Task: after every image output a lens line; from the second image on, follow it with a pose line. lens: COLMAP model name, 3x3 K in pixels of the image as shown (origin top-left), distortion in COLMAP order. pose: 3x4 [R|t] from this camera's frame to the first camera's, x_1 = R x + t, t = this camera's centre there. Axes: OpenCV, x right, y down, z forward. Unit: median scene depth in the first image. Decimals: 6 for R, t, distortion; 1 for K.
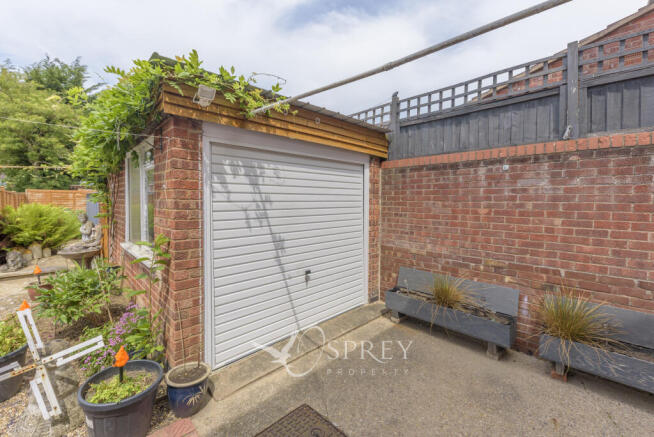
lens RADIAL K [[284.9, 0, 327.0], [0, 284.9, 218.5], [0, 0, 1]] dist [-0.000970, -0.000302]
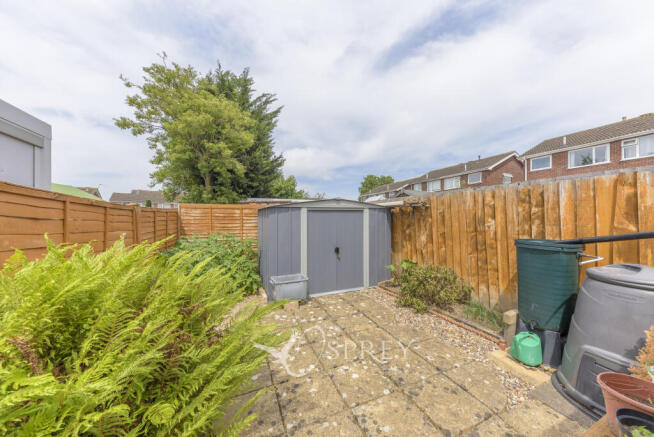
lens RADIAL K [[221.8, 0, 327.0], [0, 221.8, 218.5], [0, 0, 1]] dist [0.000064, -0.000007]
pose [[0.936760, -0.016923, -0.349562, -0.444079], [0.004839, 0.999361, -0.035412, -0.040822], [0.349938, 0.031481, 0.936244, 0.498290]]
